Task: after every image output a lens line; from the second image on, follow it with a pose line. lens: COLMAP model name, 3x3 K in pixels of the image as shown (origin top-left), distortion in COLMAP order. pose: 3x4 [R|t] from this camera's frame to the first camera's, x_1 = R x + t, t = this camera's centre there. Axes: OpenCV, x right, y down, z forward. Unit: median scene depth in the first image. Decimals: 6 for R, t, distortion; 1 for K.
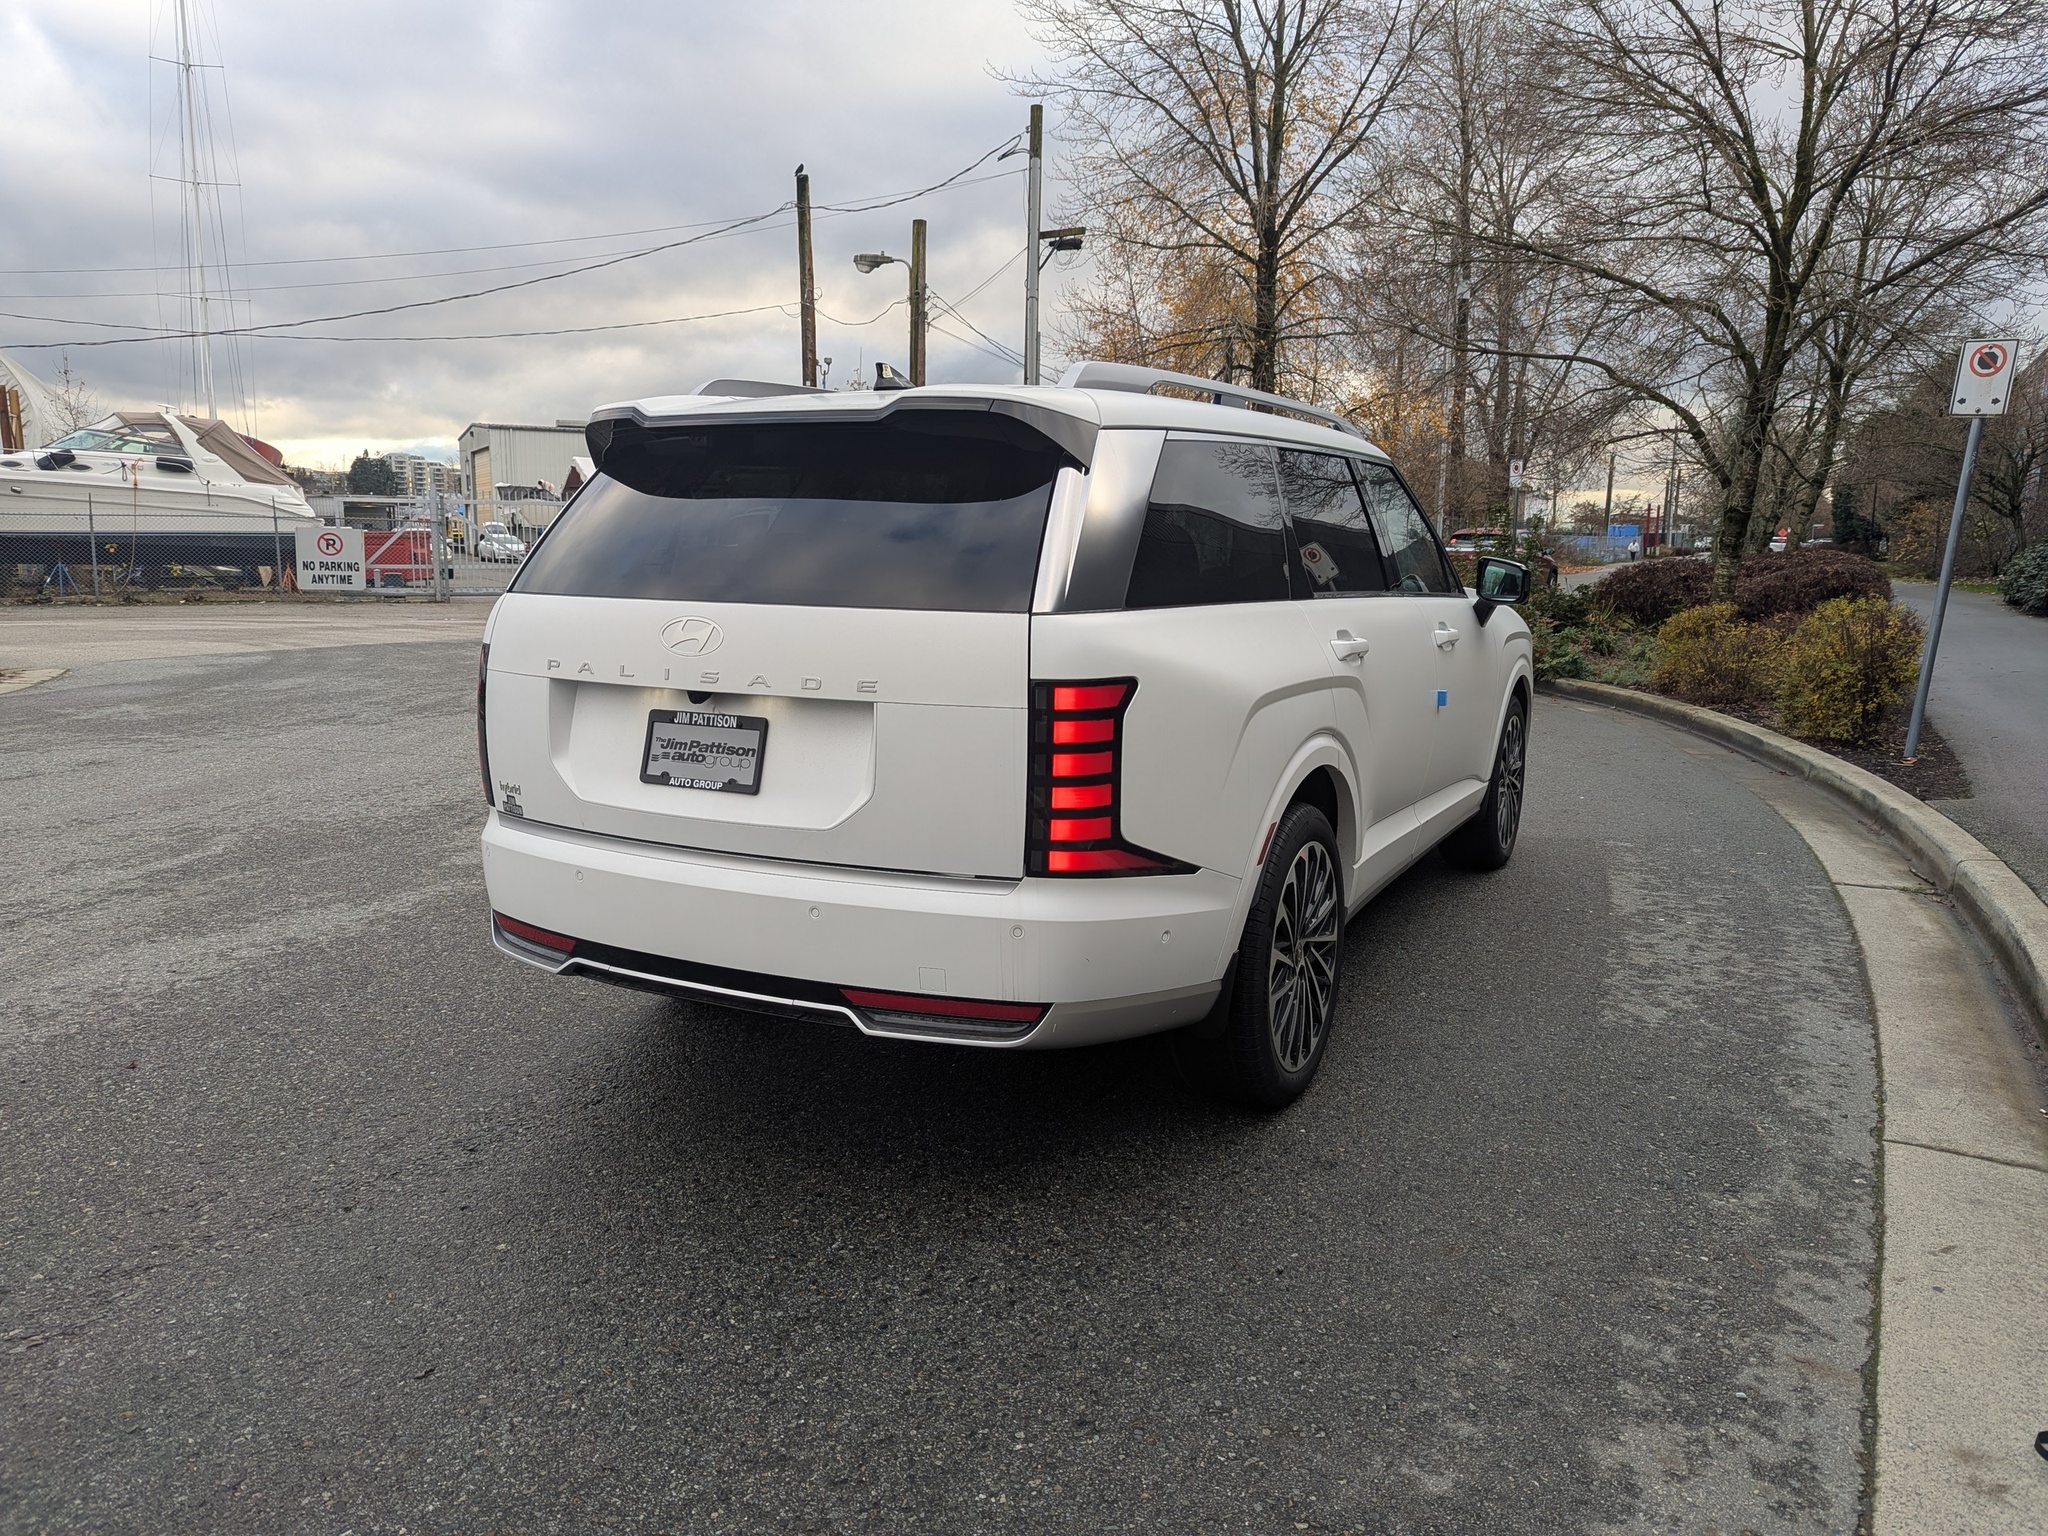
lens RADIAL K [[1441.5, 0, 1028.9], [0, 1441.5, 776.3], [0, 0, 1]] dist [0.048043, -0.032745]
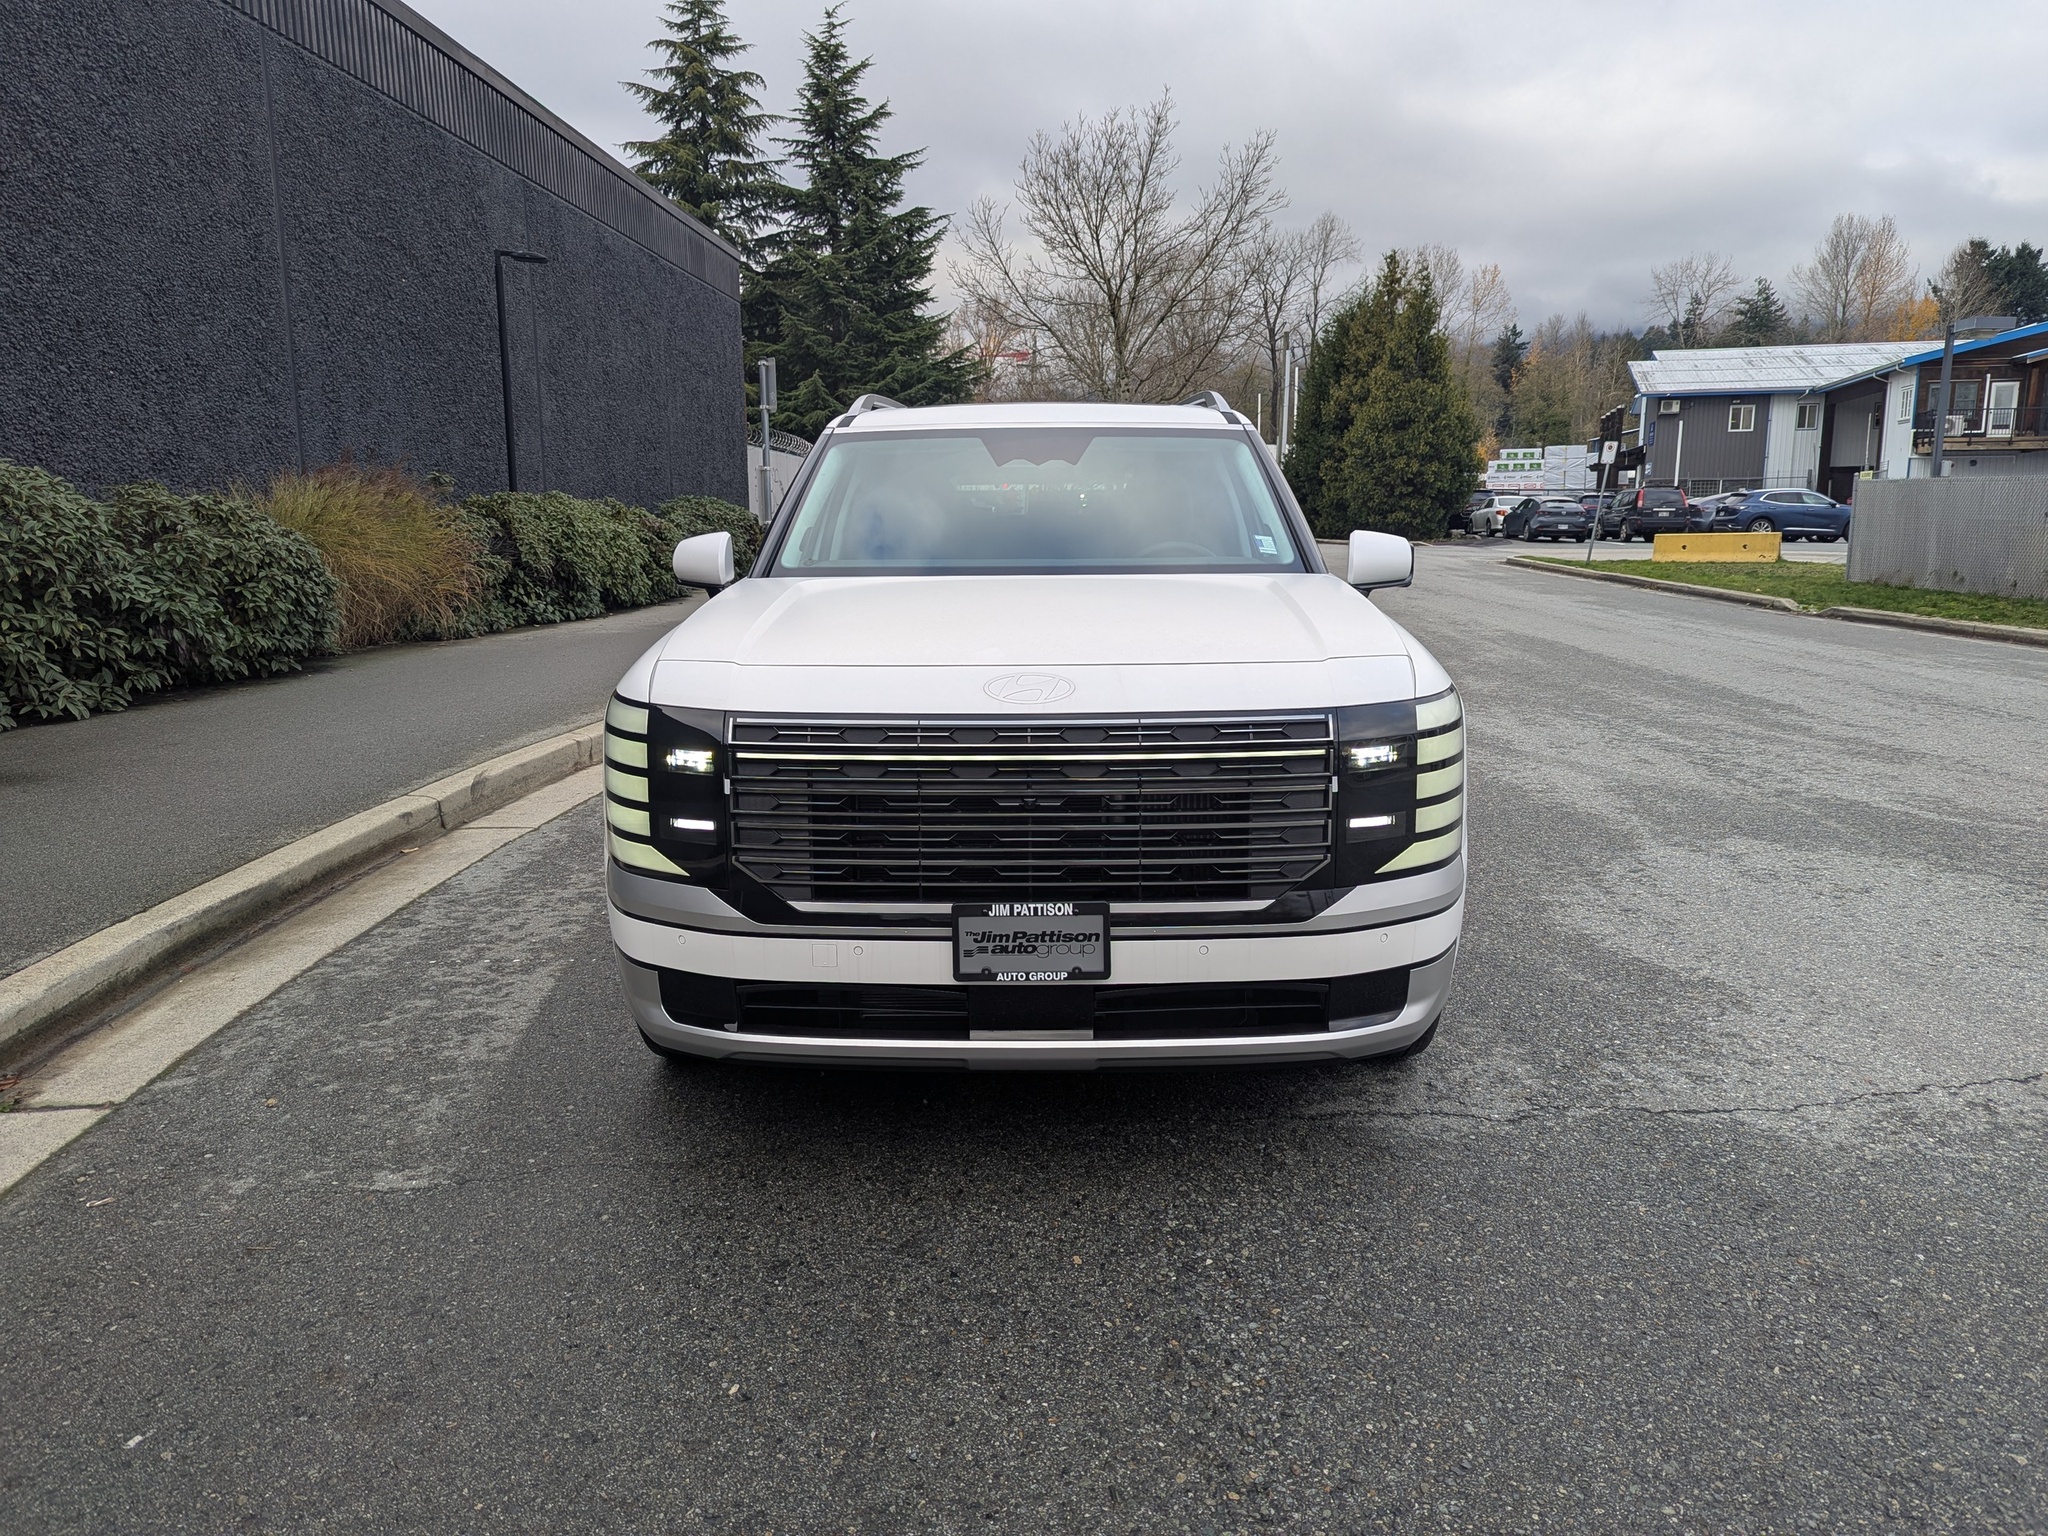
lens RADIAL K [[1441.5, 0, 1028.7], [0, 1441.5, 765.1], [0, 0, 1]] dist [0.048043, -0.032745]
pose [[-0.896671, 0.074728, -0.436345, 0.467165], [-0.075020, 0.945746, 0.316129, -0.265386], [0.436295, 0.316198, -0.842416, 1.600886]]
